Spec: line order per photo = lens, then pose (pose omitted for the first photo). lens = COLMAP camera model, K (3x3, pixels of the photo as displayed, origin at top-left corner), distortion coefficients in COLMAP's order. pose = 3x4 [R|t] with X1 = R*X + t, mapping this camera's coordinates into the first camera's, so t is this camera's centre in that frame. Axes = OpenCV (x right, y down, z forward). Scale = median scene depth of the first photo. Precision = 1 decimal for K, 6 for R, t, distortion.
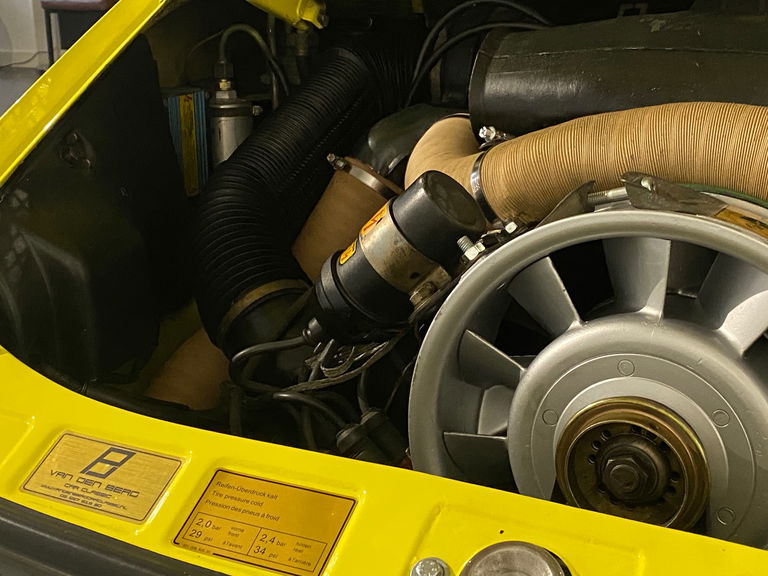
lens RADIAL K [[1137.3, 0, 376.6], [0, 1137.3, 294.3], [0, 0, 1]] dist [0.118338, 0.000000]
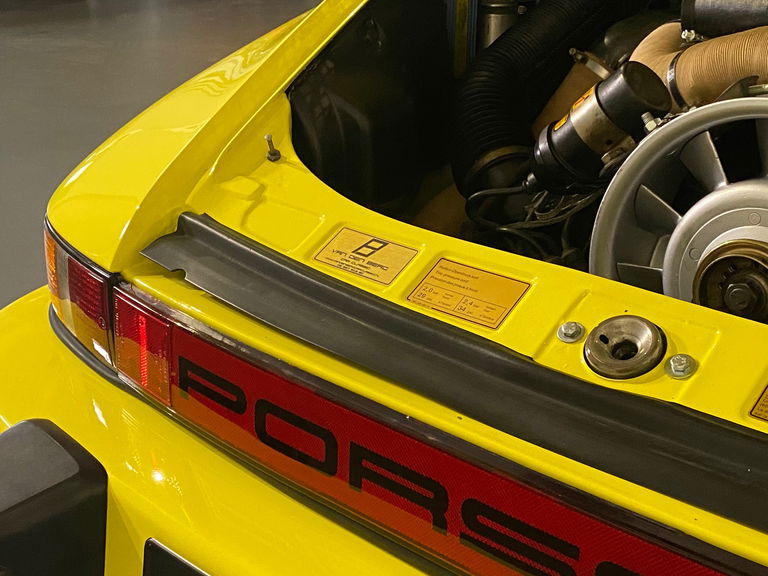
lens RADIAL K [[1137.3, 0, 383.9], [0, 1137.3, 285.7], [0, 0, 1]] dist [0.118338, 0.000000]
pose [[0.966565, 0.109667, -0.231786, 0.113015], [-0.092254, 0.992126, 0.084708, 0.063342], [0.239251, -0.060492, 0.969072, -0.367483]]
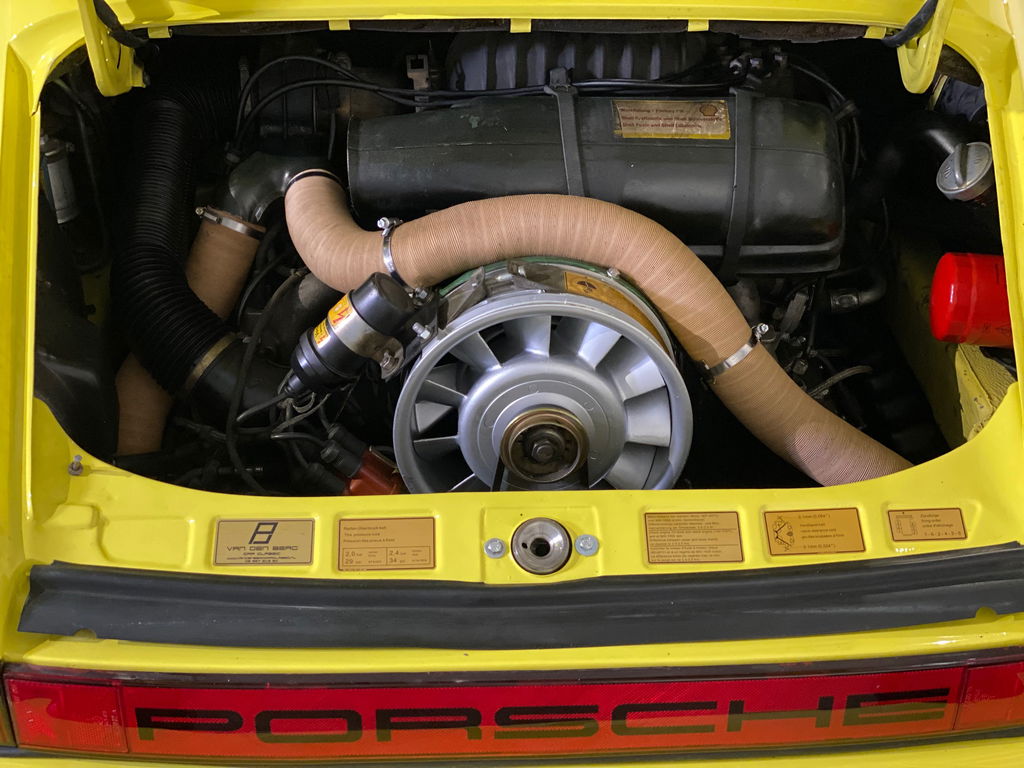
lens RADIAL K [[1516.3, 0, 513.6], [0, 1516.3, 383.2], [0, 0, 1]] dist [0.118338, 0.000000]
pose [[0.875609, -0.252324, 0.411875, -0.673973], [0.128616, 0.943719, 0.304718, -0.583682], [-0.465582, -0.213840, 0.858782, -0.835838]]
